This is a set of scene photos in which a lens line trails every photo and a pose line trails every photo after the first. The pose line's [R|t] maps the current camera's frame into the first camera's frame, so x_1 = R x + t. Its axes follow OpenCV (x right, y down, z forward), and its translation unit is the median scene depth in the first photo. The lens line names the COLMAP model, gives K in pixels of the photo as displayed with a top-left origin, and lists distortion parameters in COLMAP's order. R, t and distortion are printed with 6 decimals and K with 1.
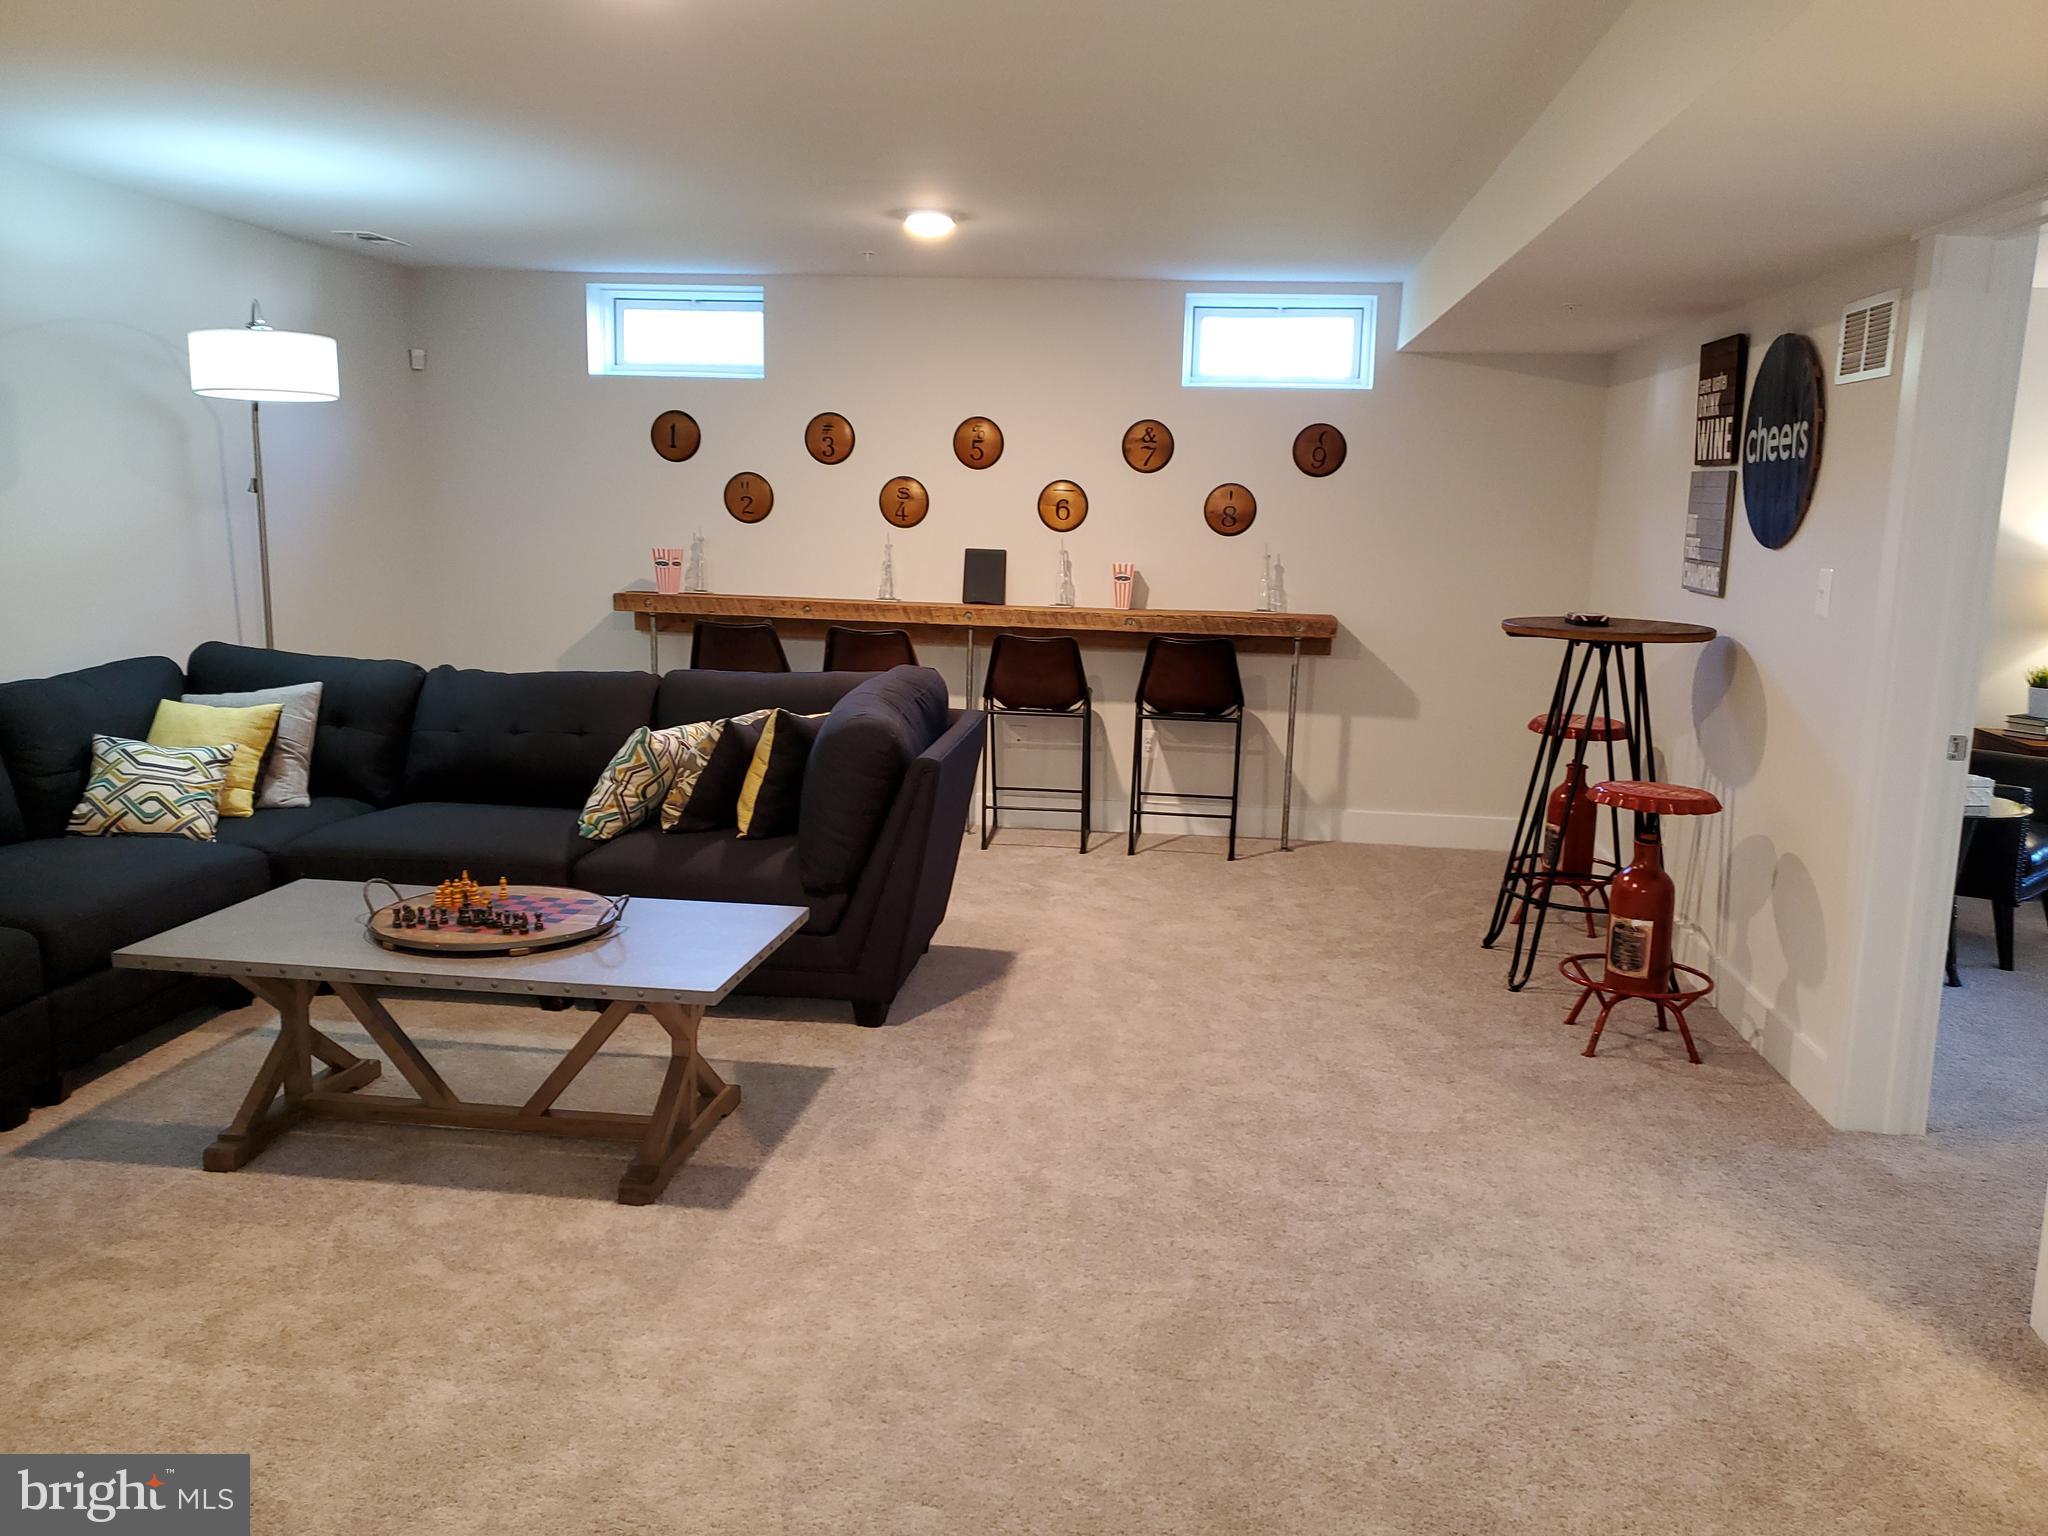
lens RADIAL K [[1587.7, 0, 1005.1], [0, 1587.7, 761.2], [0, 0, 1]] dist [0.081561, -0.004295]
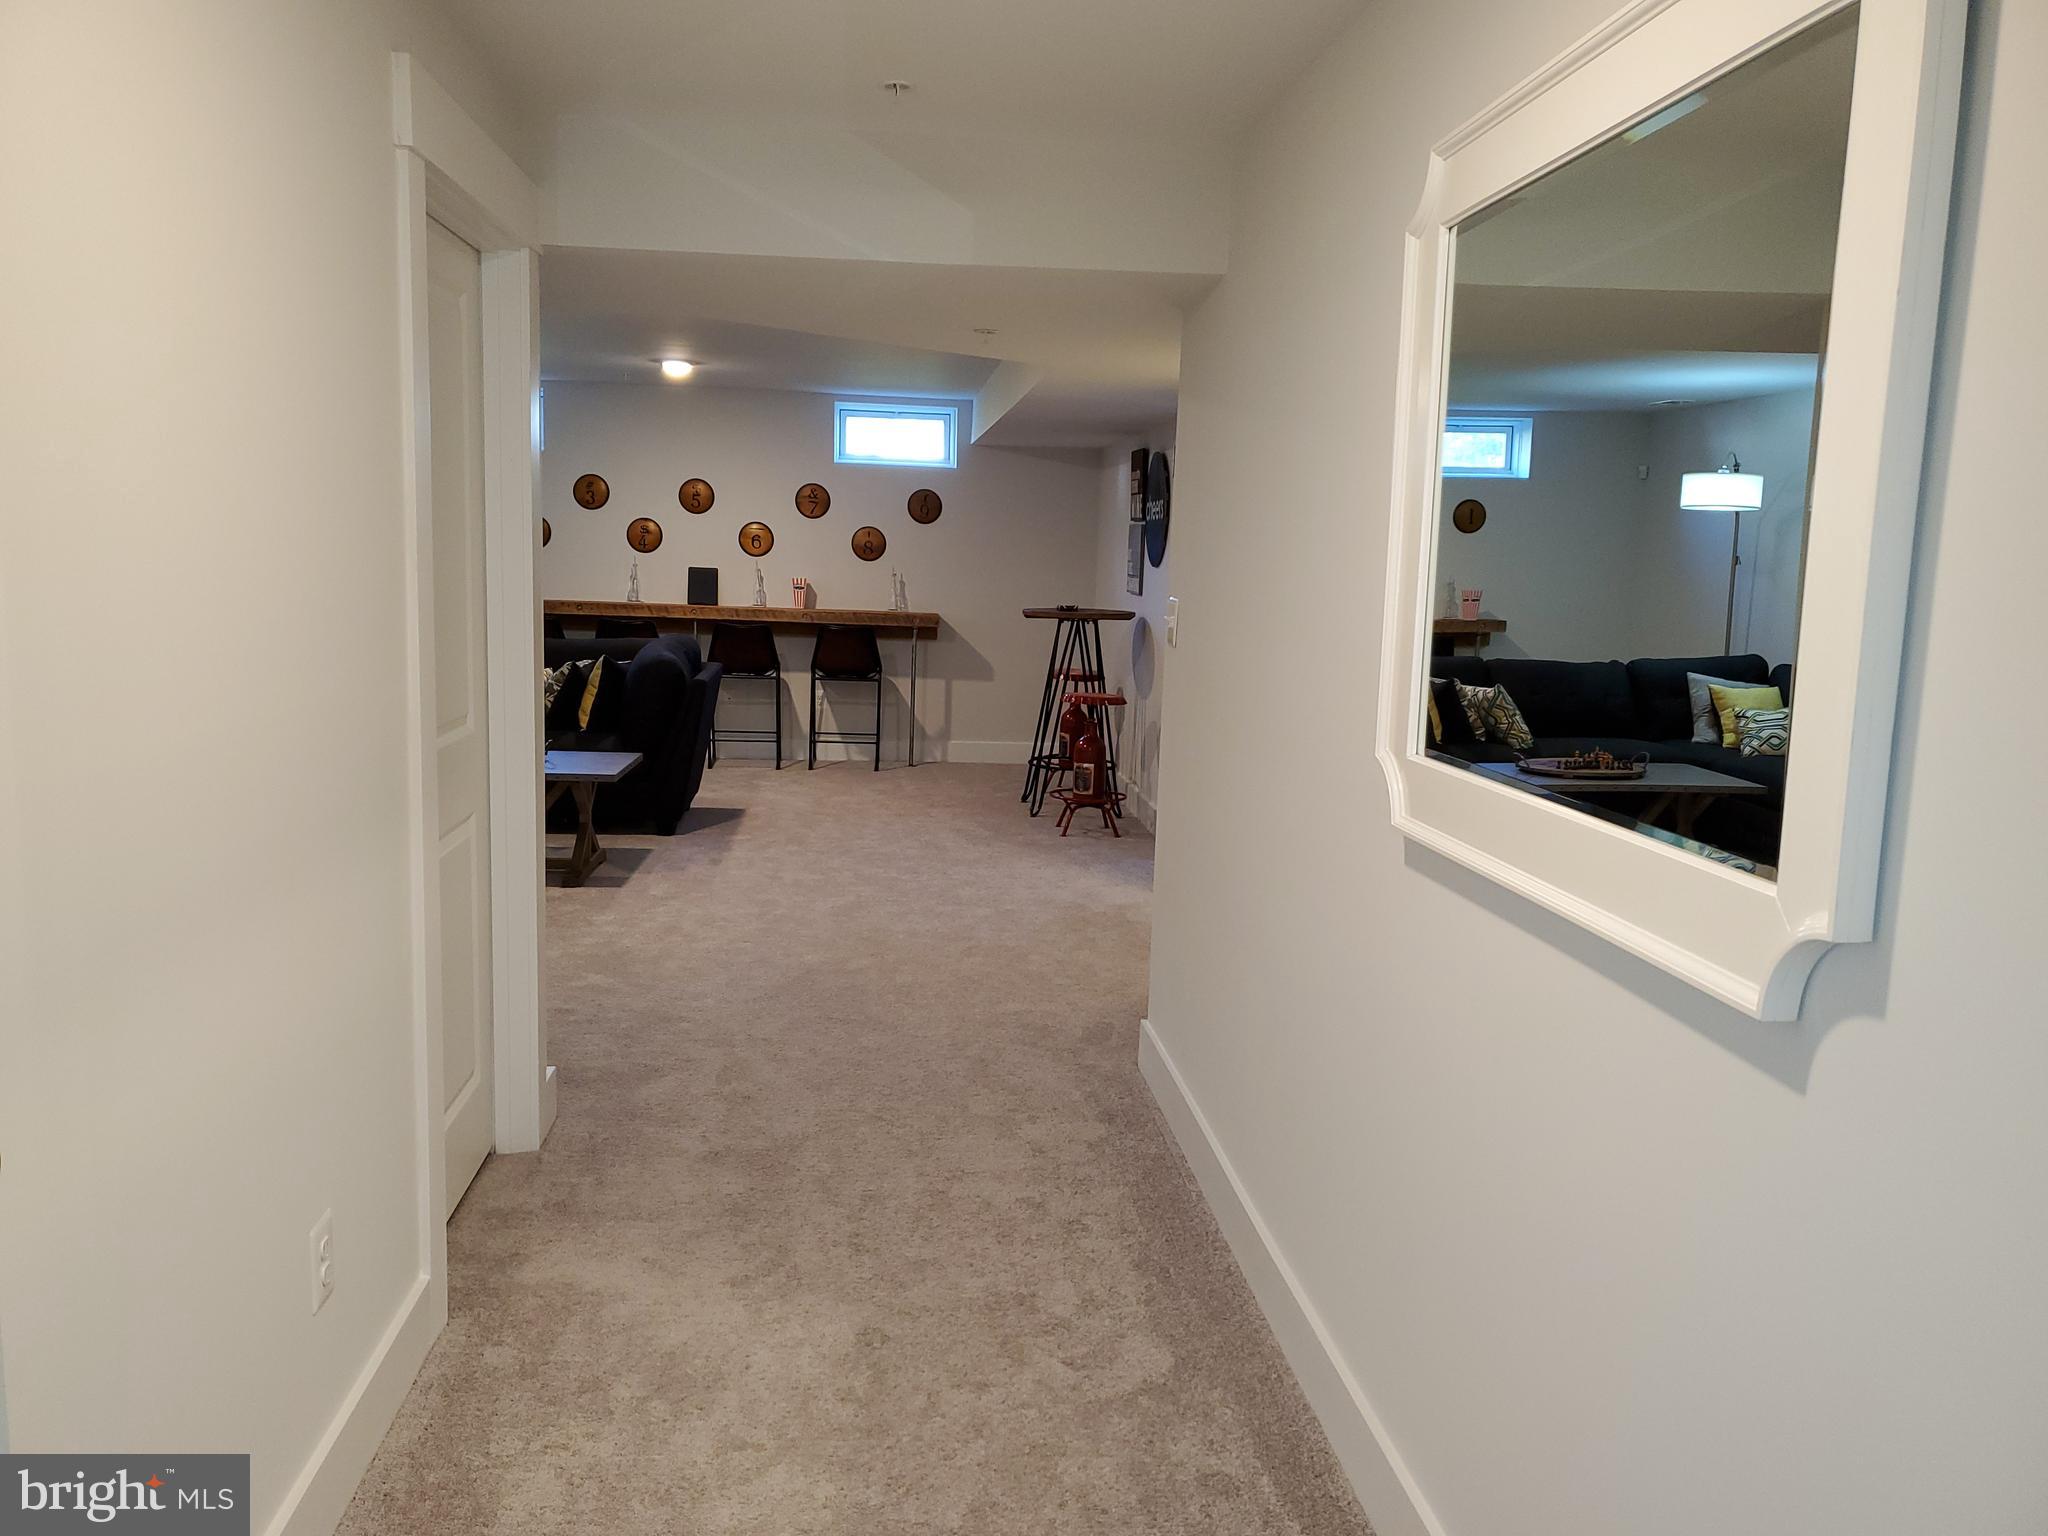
lens RADIAL K [[1587.7, 0, 1032.5], [0, 1587.7, 778.8], [0, 0, 1]] dist [0.081561, -0.004295]
pose [[0.973138, -0.026462, 0.228695, -0.061500], [0.029341, 0.999527, -0.009196, 0.087390], [-0.228343, 0.015659, 0.973455, -0.523810]]
